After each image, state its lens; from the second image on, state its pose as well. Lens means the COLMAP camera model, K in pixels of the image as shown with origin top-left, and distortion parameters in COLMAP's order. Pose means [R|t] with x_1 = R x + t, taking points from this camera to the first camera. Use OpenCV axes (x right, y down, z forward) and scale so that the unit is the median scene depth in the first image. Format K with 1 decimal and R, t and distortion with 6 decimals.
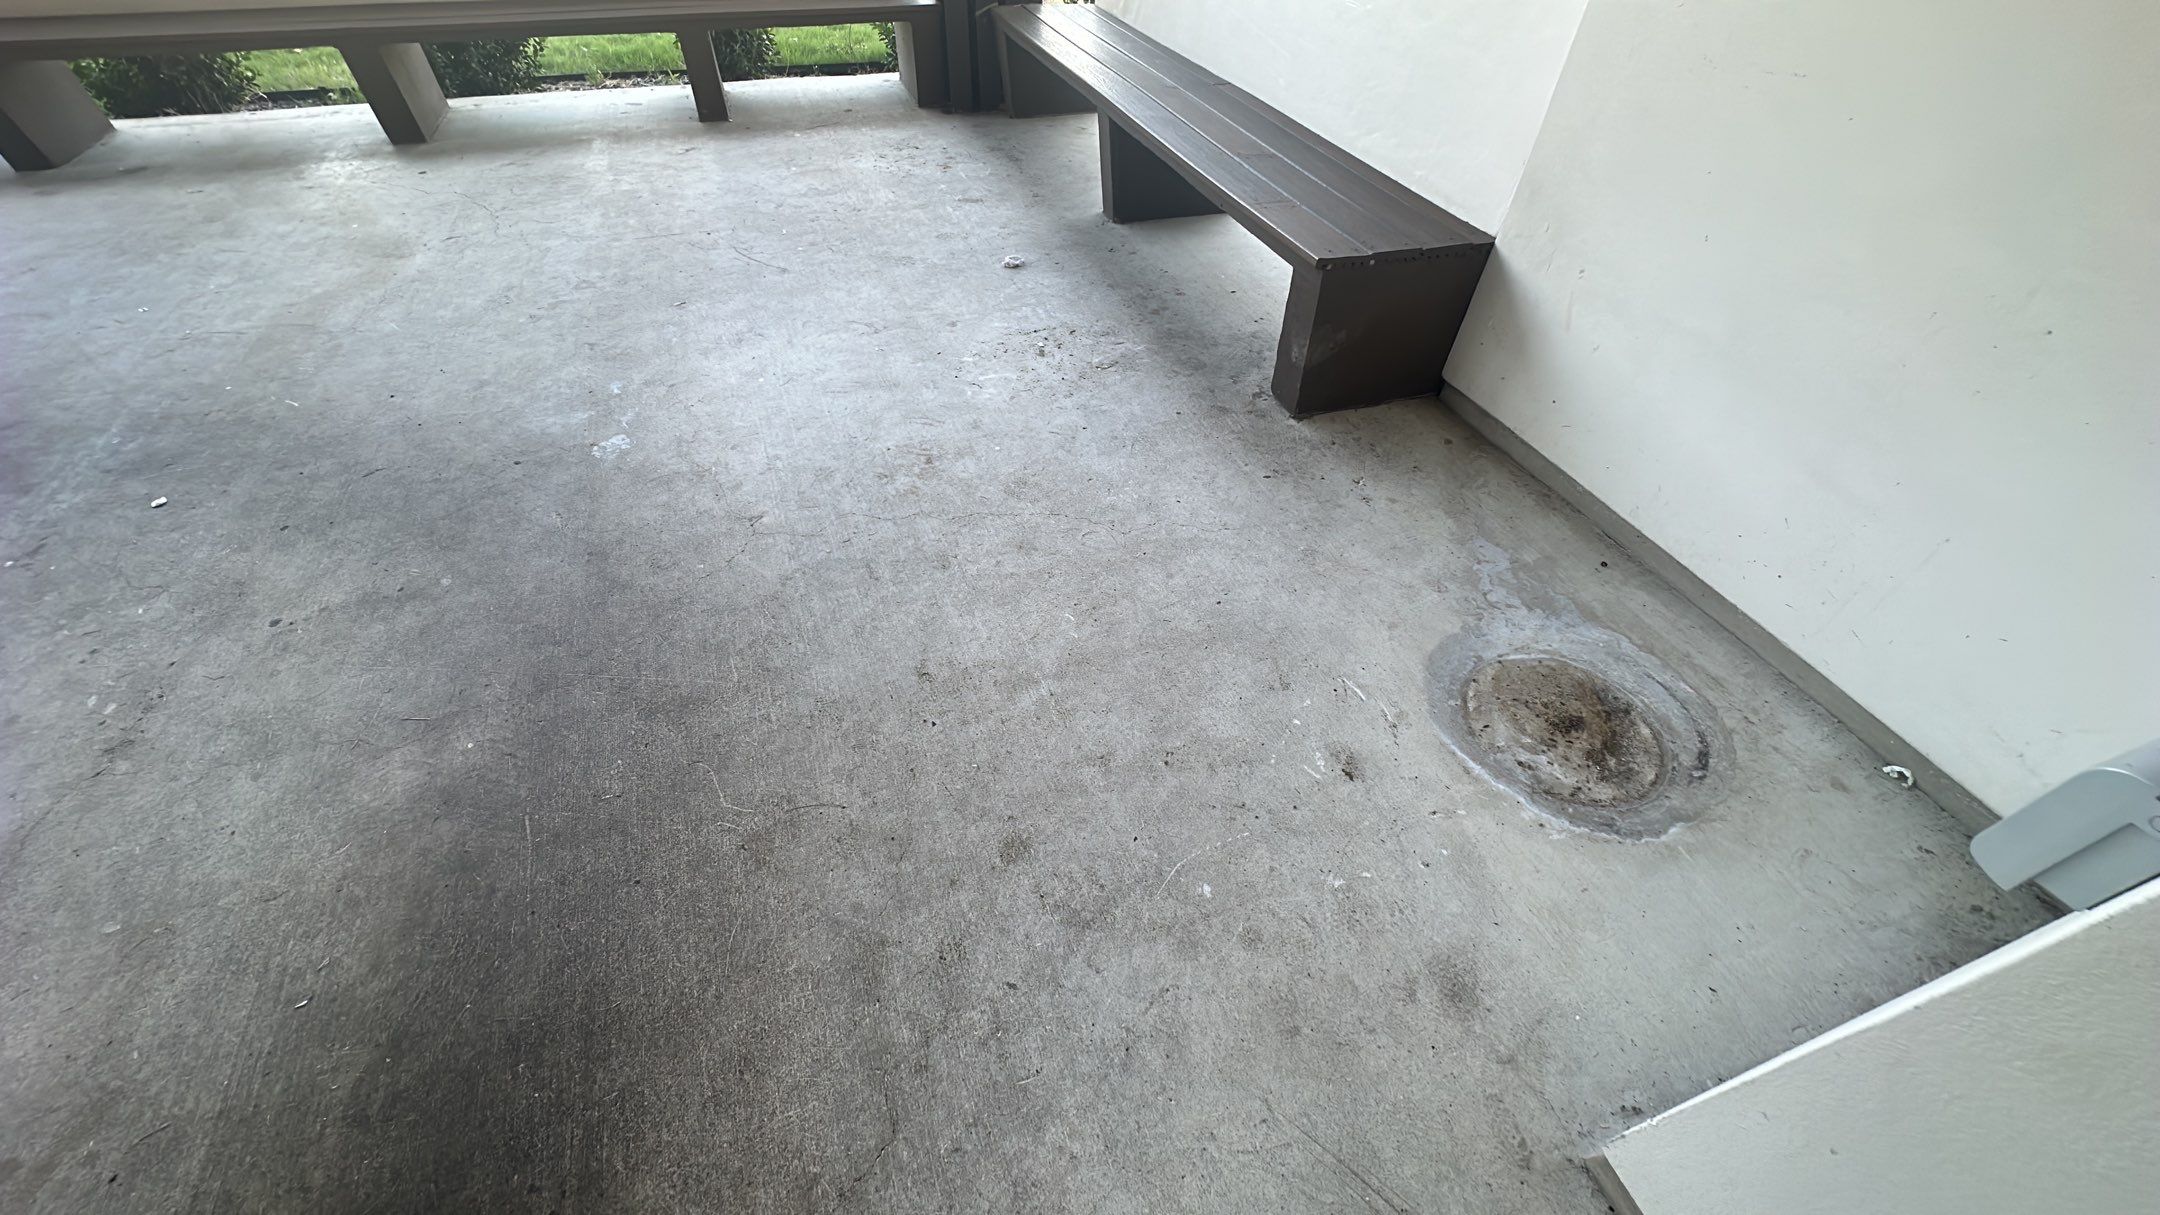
lens RADIAL K [[835.0, 0, 1079.1], [0, 835.0, 594.0], [0, 0, 1]] dist [-0.002108, 0.000212]
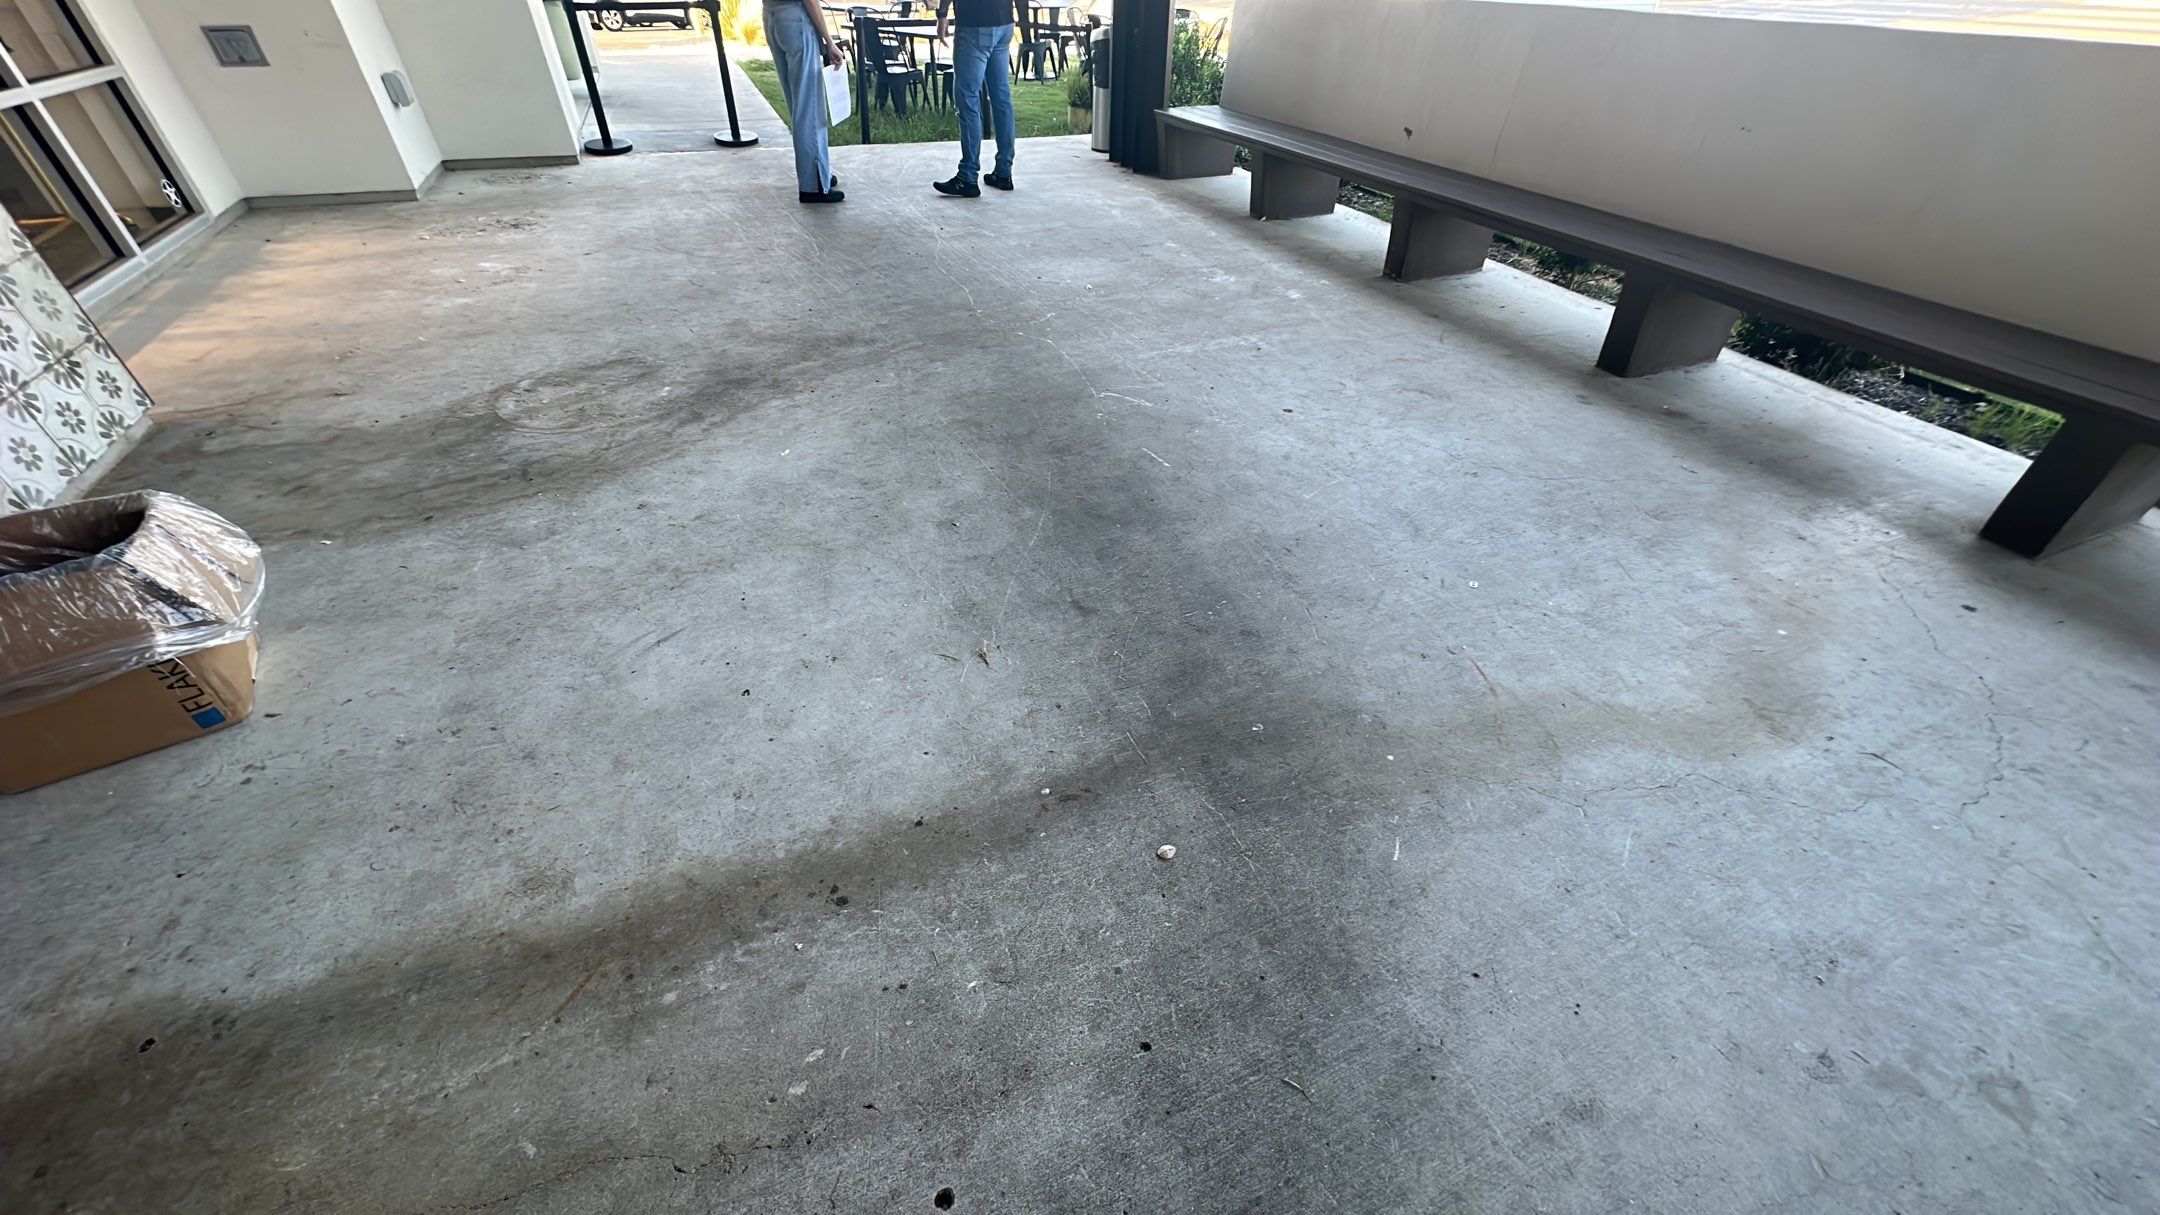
lens RADIAL K [[820.5, 0, 1079.1], [0, 820.5, 606.4], [0, 0, 1]] dist [-0.001928, 0.000509]
pose [[0.067000, 0.606057, -0.792594, -0.573832], [-0.711695, 0.585779, 0.387754, -0.445446], [0.699286, 0.538105, 0.470575, 0.407905]]
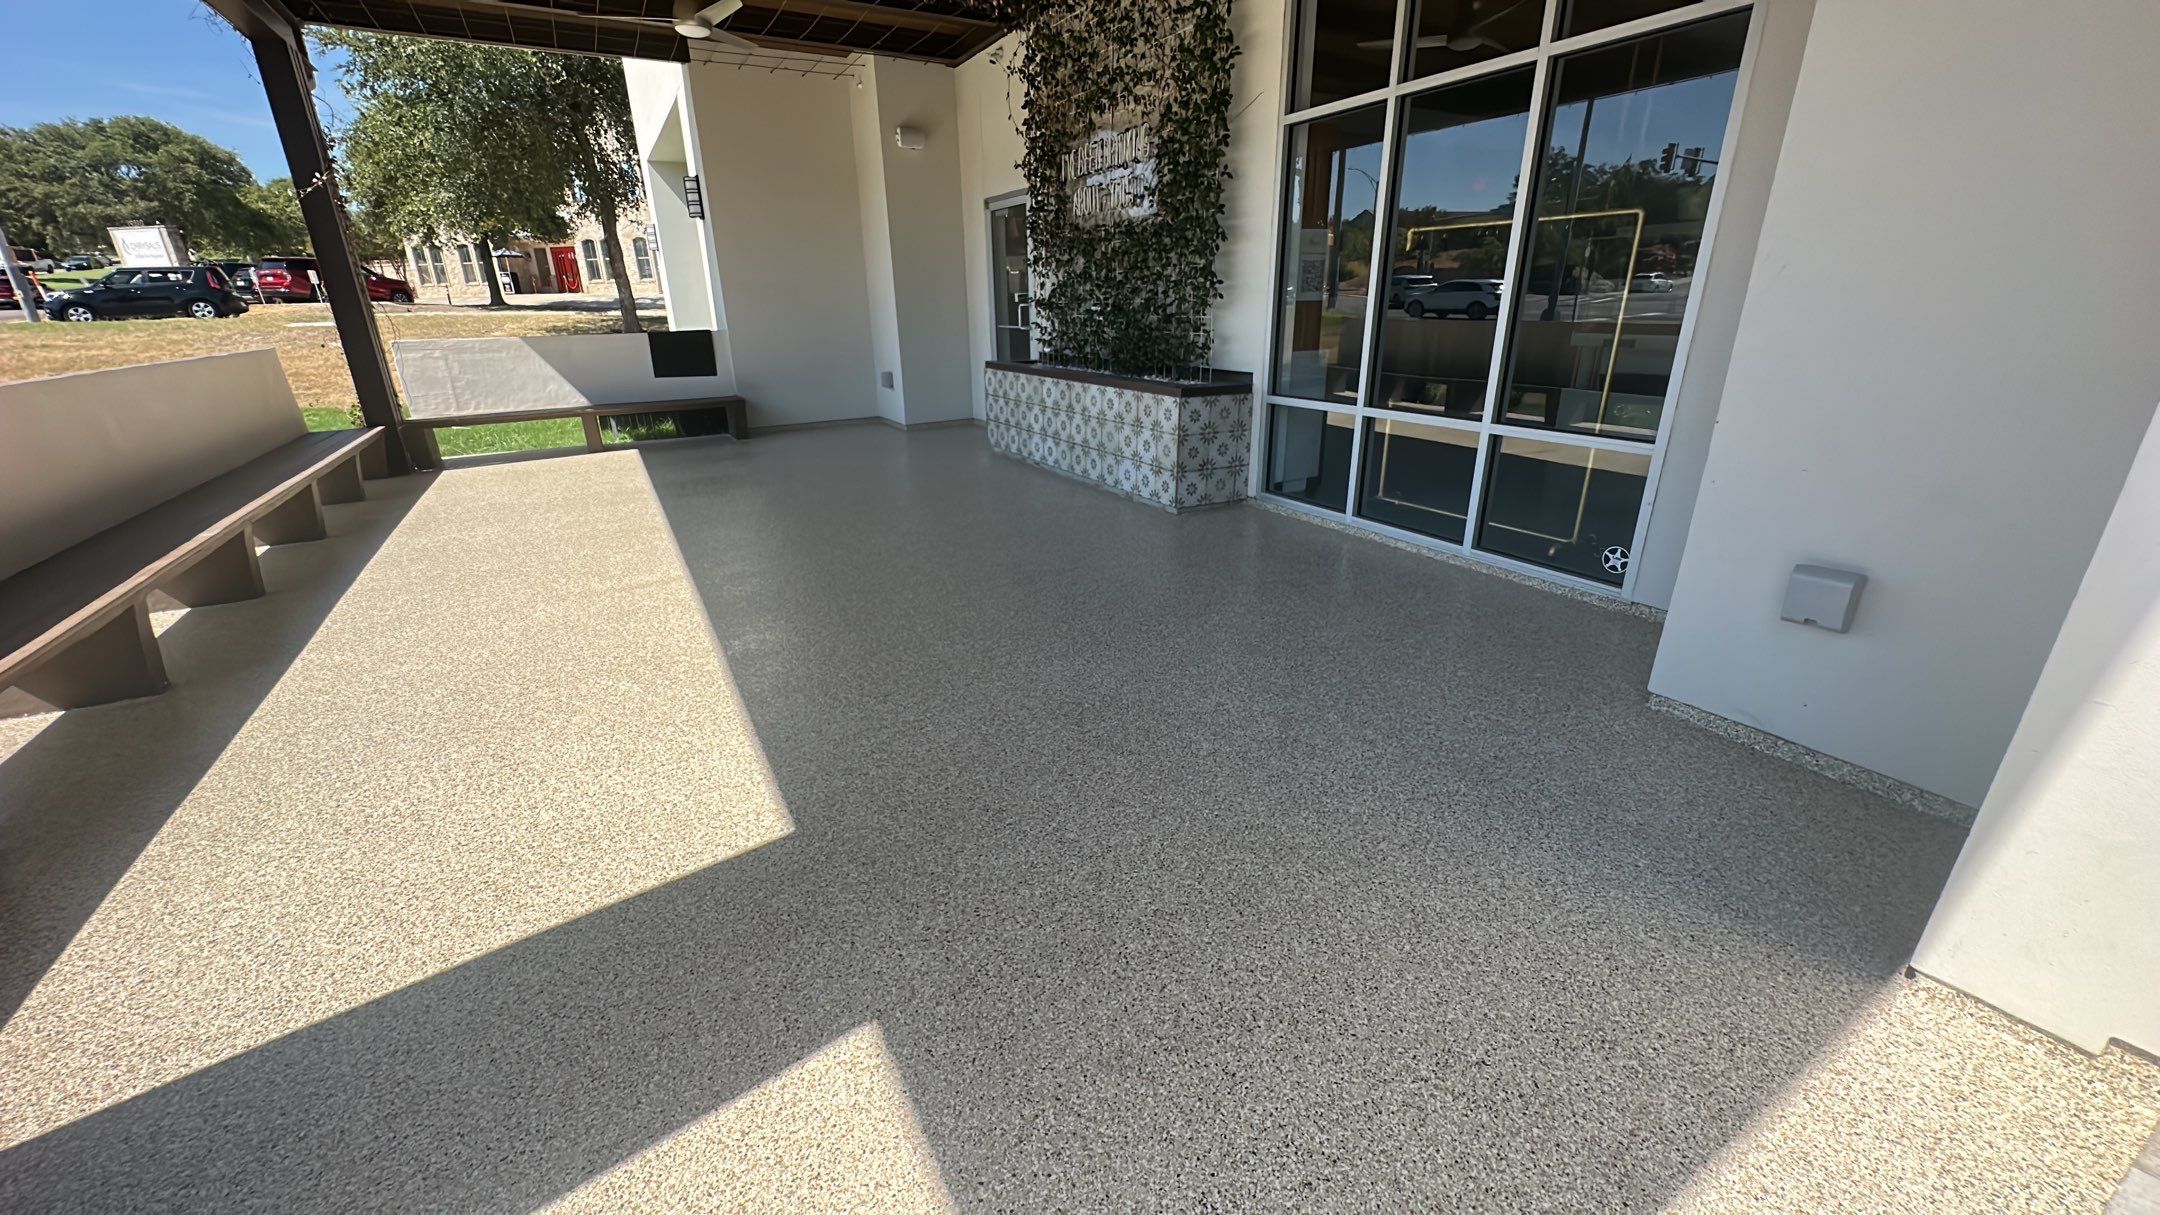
lens RADIAL K [[826.4, 0, 1078.6], [0, 826.4, 607.8], [0, 0, 1]] dist [-0.001966, -0.000021]
pose [[-0.186256, -0.365994, 0.911788, -4.317896], [0.700533, 0.601219, 0.384433, -0.152281], [-0.688885, 0.710340, 0.144411, -0.105734]]
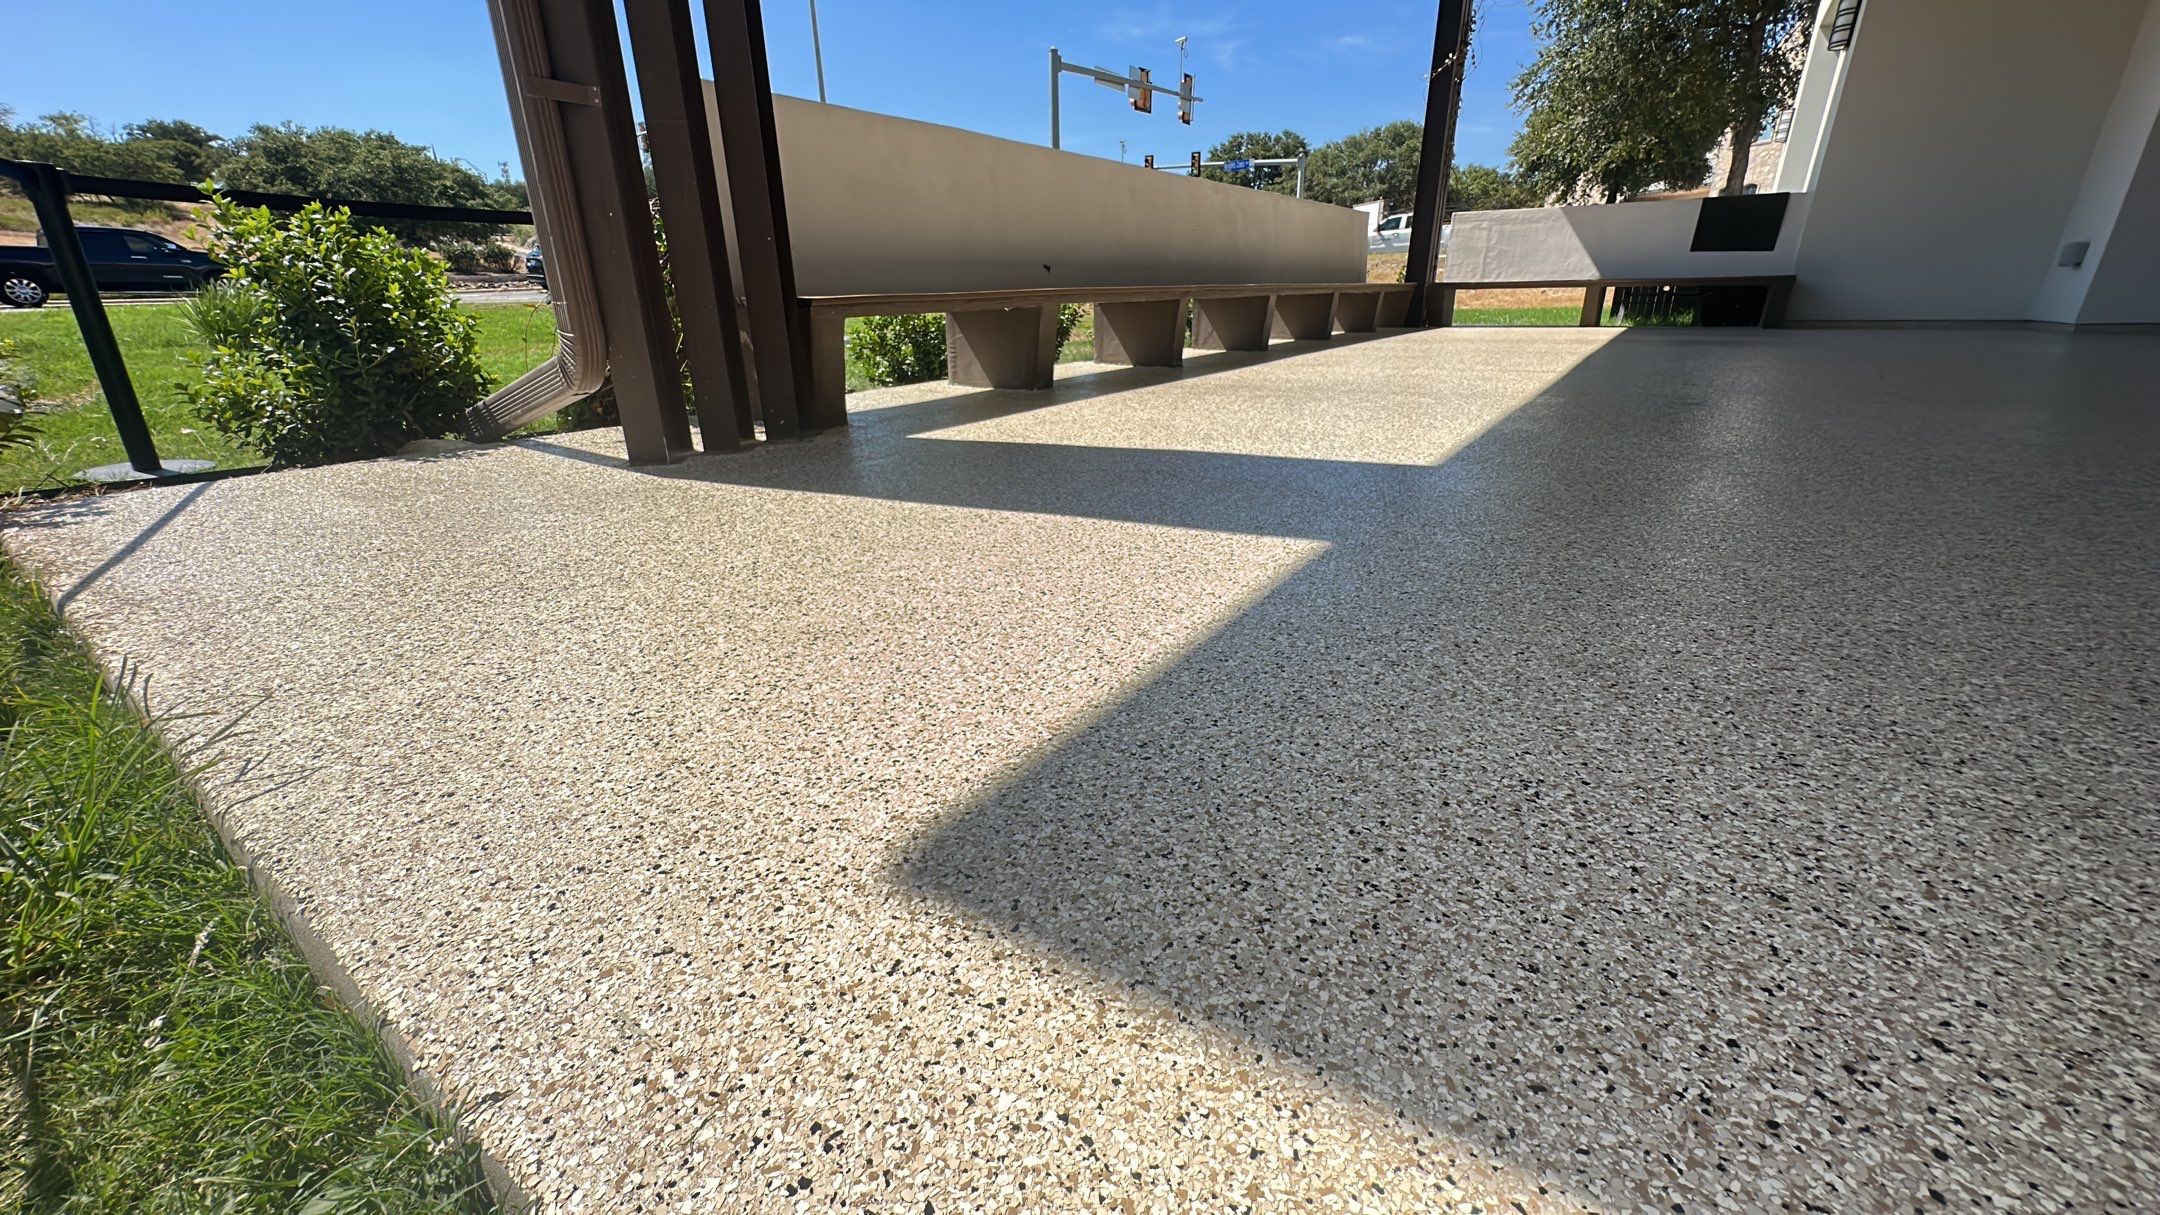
lens RADIAL K [[826.4, 0, 1078.6], [0, 826.4, 607.8], [0, 0, 1]] dist [-0.001966, -0.000021]
pose [[0.805390, -0.247246, 0.538717, -4.237104], [0.443358, 0.854508, -0.270647, 0.398676], [-0.393422, 0.456821, 0.797831, 0.016170]]
